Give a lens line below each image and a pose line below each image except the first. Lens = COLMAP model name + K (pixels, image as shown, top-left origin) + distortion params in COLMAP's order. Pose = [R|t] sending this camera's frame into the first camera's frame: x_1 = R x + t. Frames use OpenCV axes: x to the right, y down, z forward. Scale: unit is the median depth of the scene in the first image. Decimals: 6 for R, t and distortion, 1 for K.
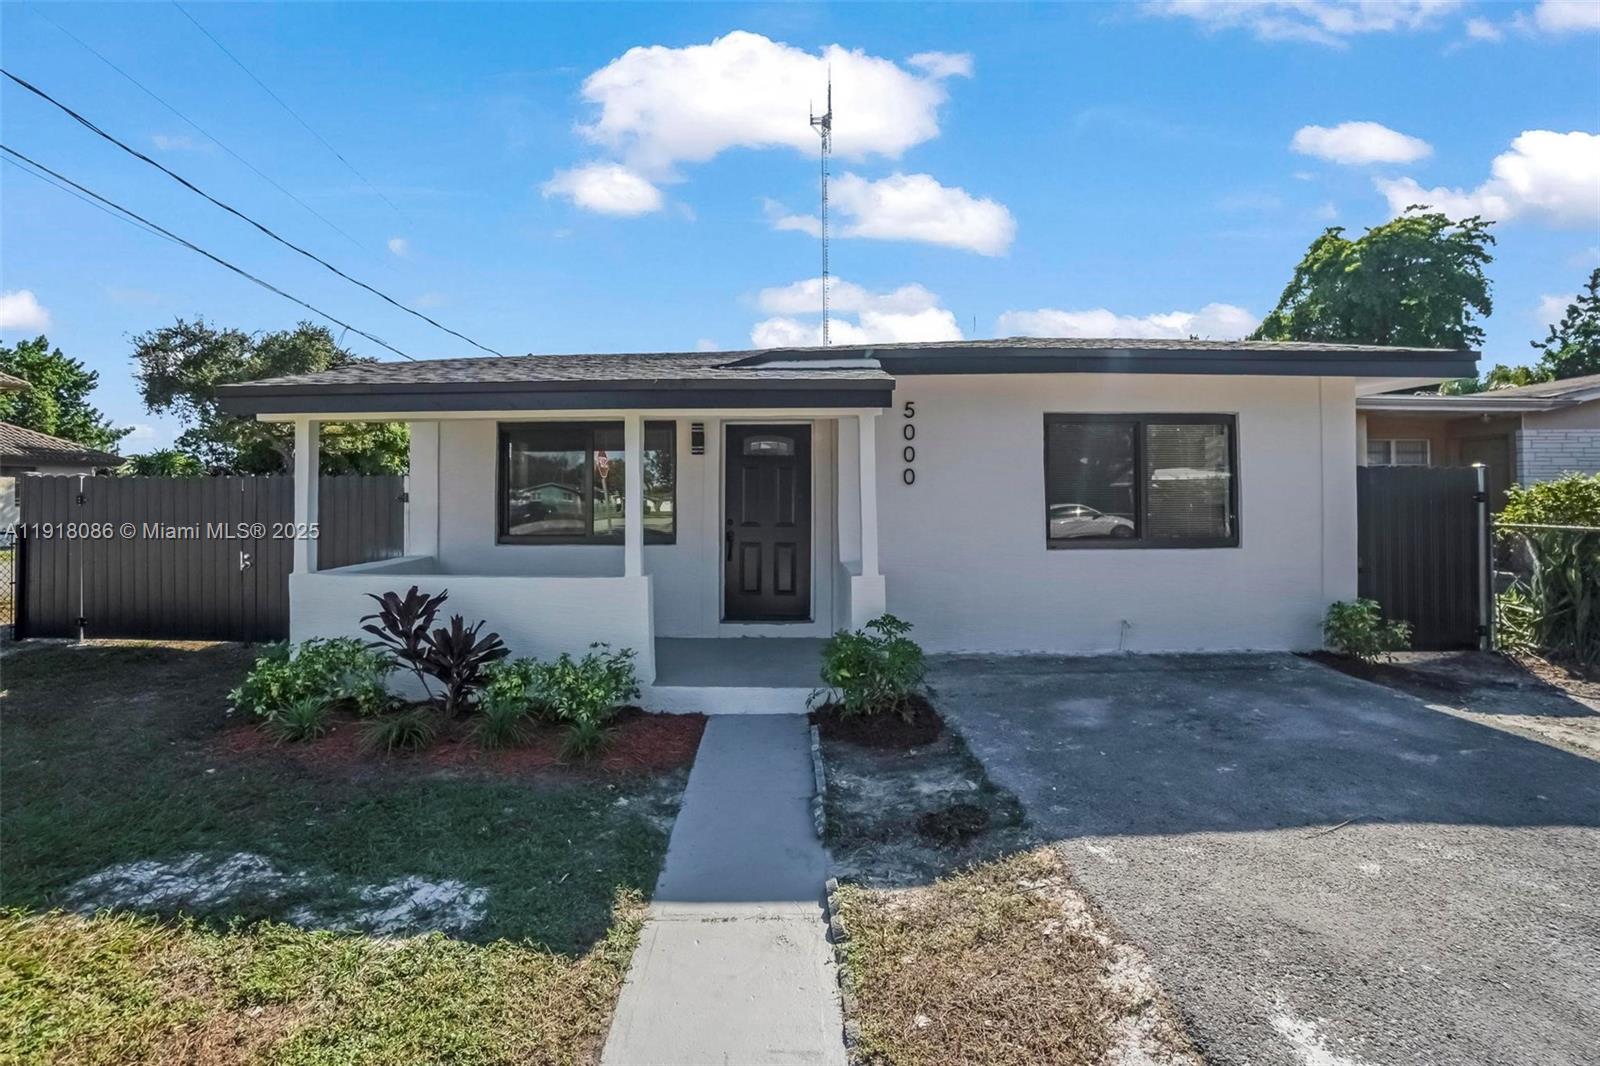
lens RADIAL K [[723.7, 0, 772.6], [0, 723.7, 509.9], [0, 0, 1]] dist [-0.061835, 0.022384]
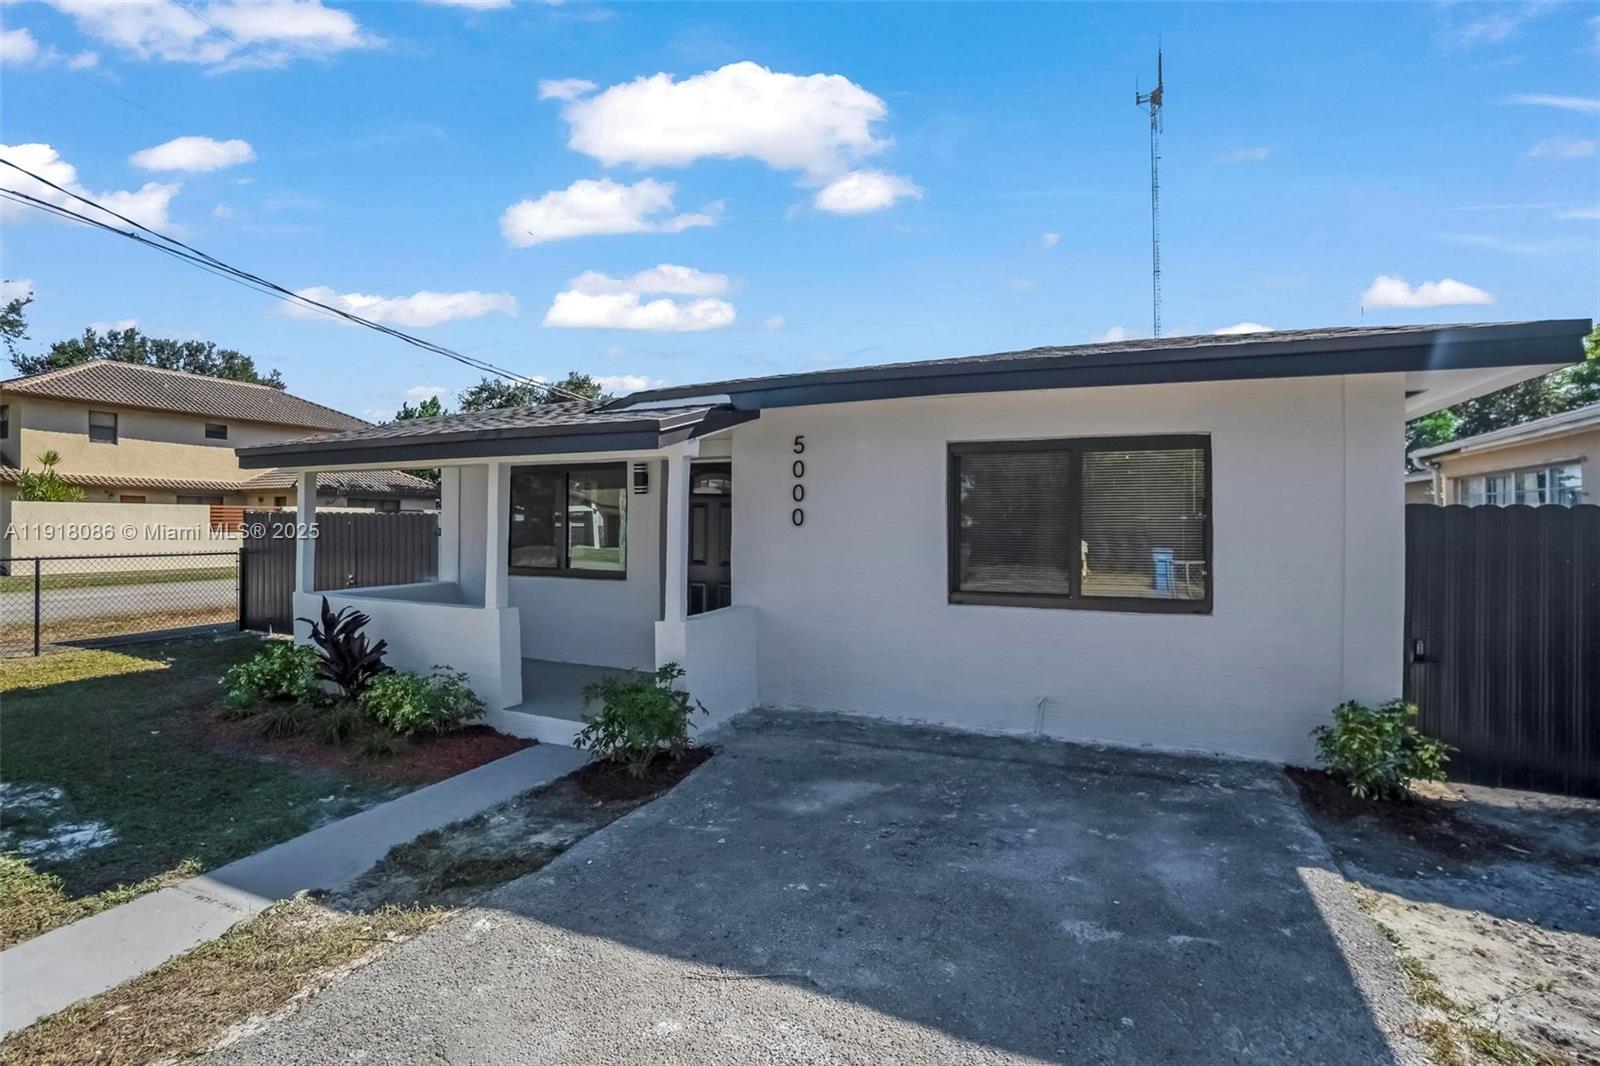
lens RADIAL K [[741.2, 0, 776.5], [0, 741.2, 544.7], [0, 0, 1]] dist [-0.064459, 0.025590]
pose [[0.915509, 0.019035, -0.401847, 0.508207], [-0.015459, 0.999807, 0.012141, -0.020046], [0.402001, -0.004903, 0.915626, 0.114434]]
